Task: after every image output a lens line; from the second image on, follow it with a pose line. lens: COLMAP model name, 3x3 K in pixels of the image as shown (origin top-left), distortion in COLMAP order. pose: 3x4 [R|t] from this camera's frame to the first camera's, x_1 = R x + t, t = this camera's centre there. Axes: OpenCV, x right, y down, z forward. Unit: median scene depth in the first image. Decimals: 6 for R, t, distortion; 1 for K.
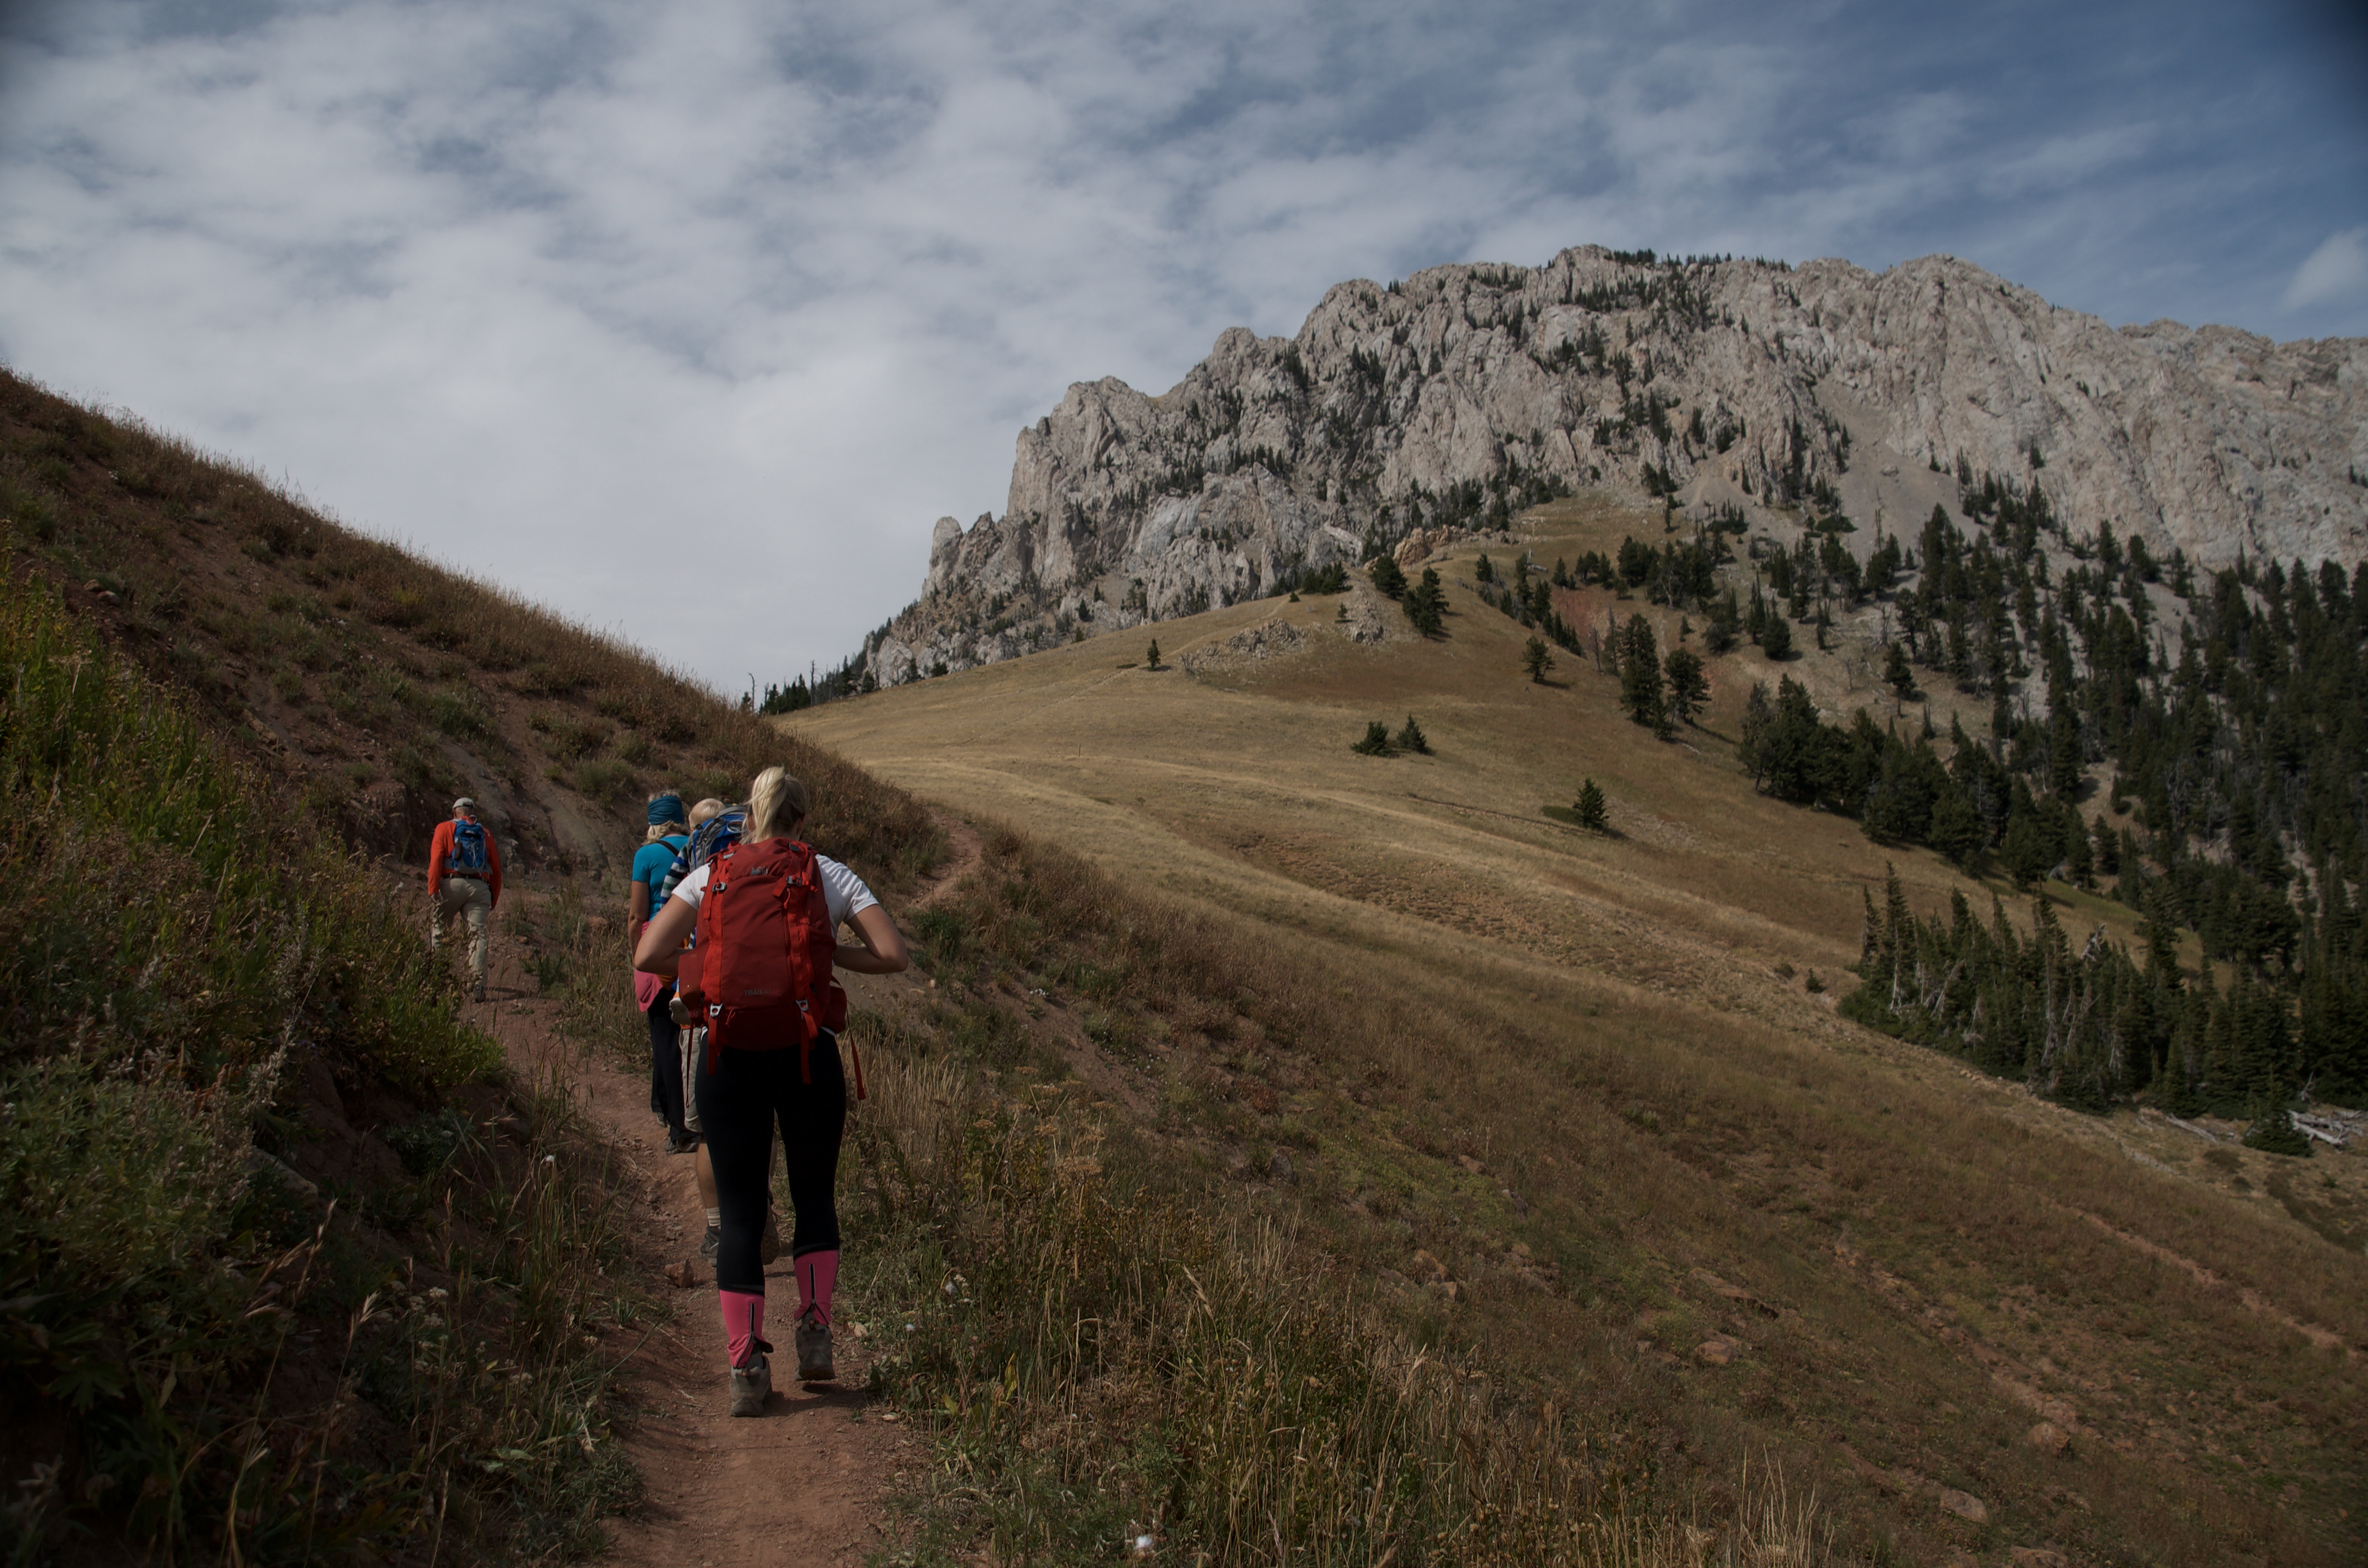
lens RADIAL K [[1886.1, 0, 1202.8], [0, 1886.1, 796.9], [0, 0, 1]] dist [-0.176467, 0.144776]
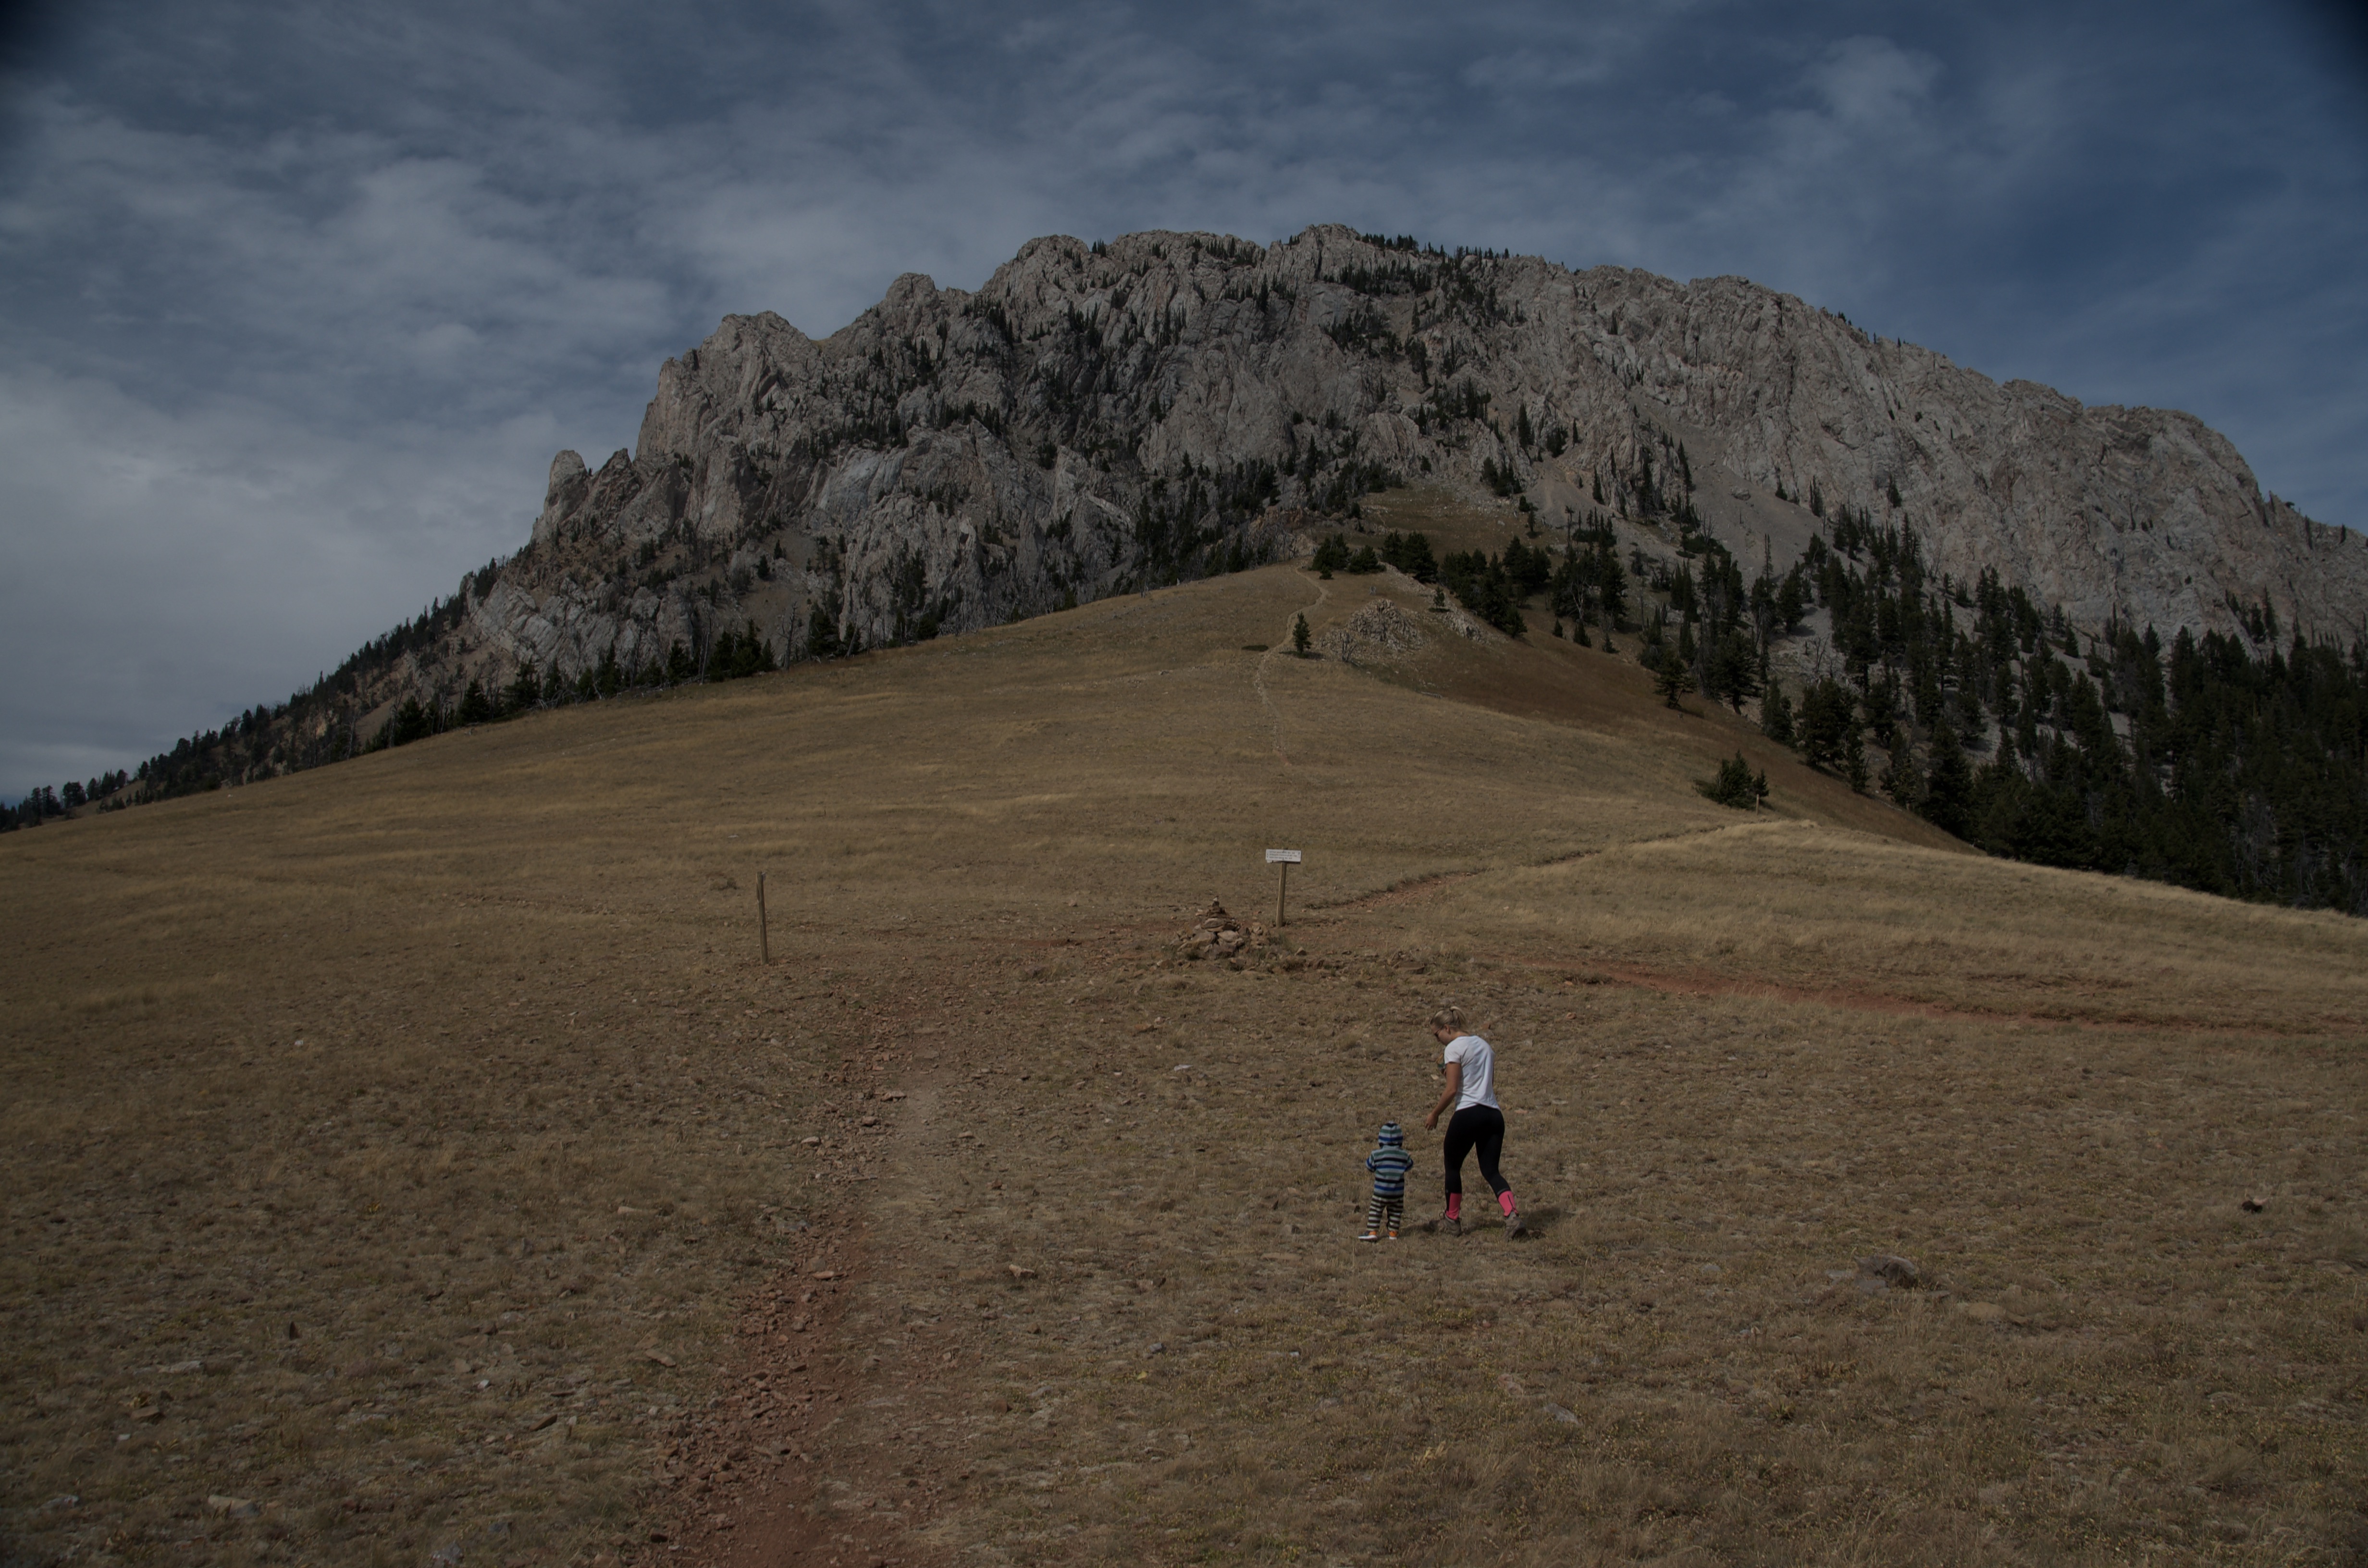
lens RADIAL K [[1886.2, 0, 1197.9], [0, 1886.2, 797.0], [0, 0, 1]] dist [-0.176416, 0.145197]
pose [[0.965222, 0.060610, 0.254308, -0.085278], [-0.062117, 0.998067, -0.002108, -0.003525], [-0.253944, -0.013762, 0.967121, 0.111765]]
